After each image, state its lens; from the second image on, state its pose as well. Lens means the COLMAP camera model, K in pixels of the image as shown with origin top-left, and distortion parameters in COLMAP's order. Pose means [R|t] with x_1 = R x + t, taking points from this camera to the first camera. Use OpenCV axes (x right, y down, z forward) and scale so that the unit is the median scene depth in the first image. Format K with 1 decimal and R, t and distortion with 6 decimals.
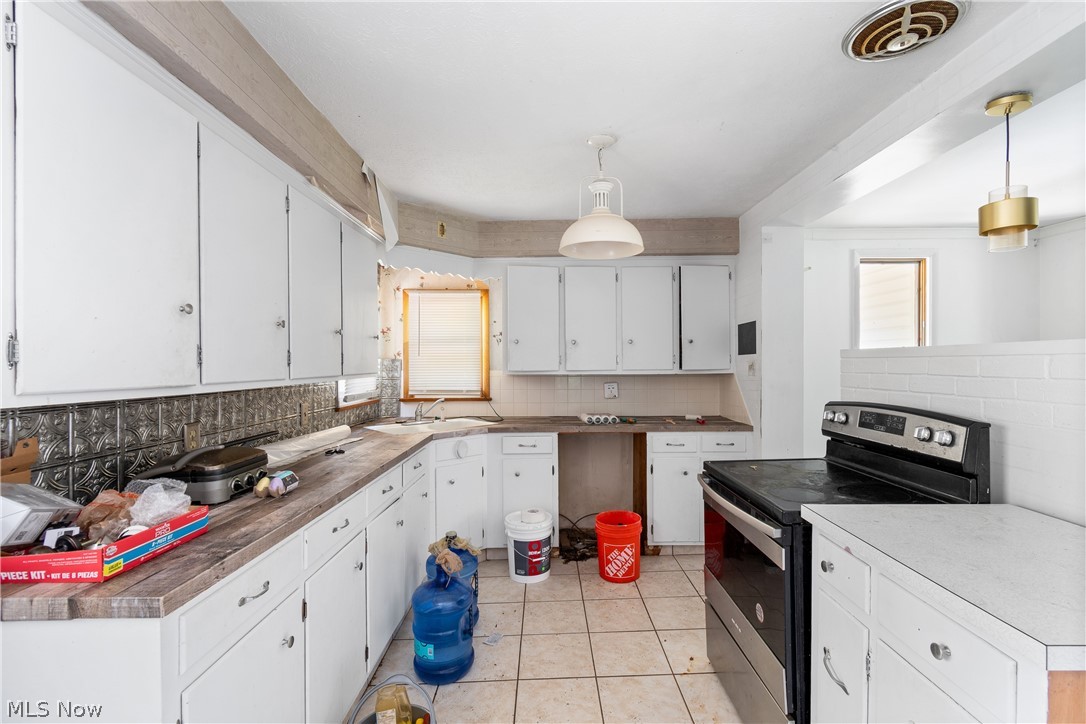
lens RADIAL K [[475.1, 0, 543.0], [0, 475.1, 362.0], [0, 0, 1]] dist [-0.000777, 0.000050]
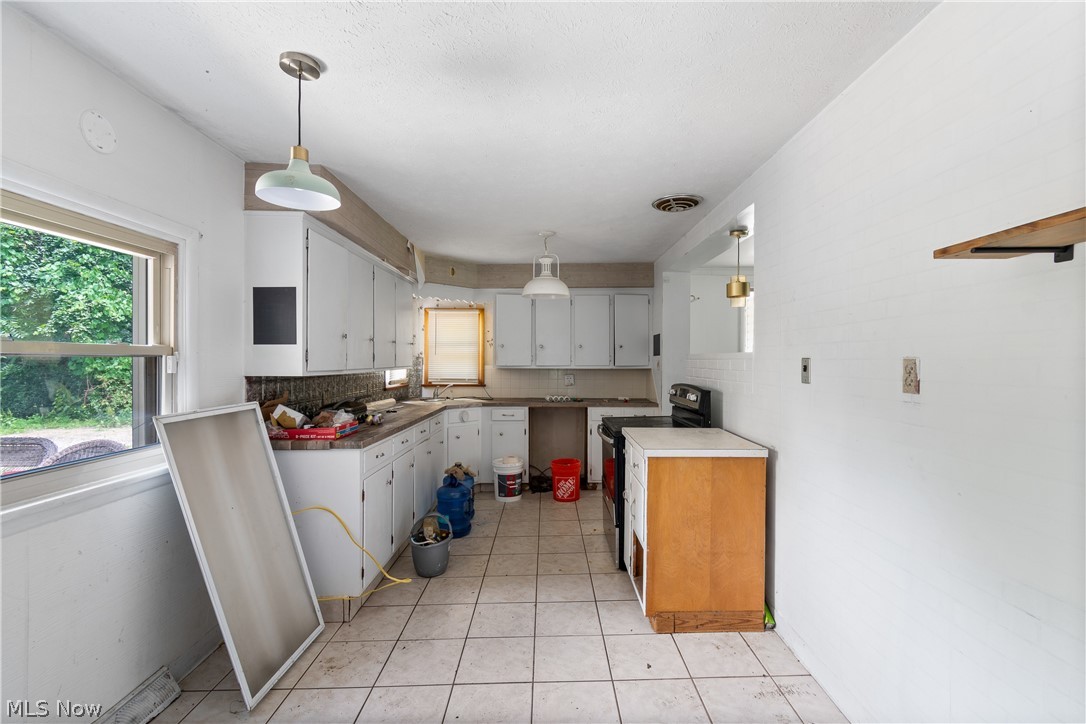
lens RADIAL K [[475.1, 0, 543.0], [0, 475.1, 362.0], [0, 0, 1]] dist [-0.000777, 0.000050]
pose [[0.999961, 0.007984, -0.003821, 0.083471], [-0.007956, 0.999941, 0.007353, -0.005087], [0.003880, -0.007323, 0.999966, -0.514870]]
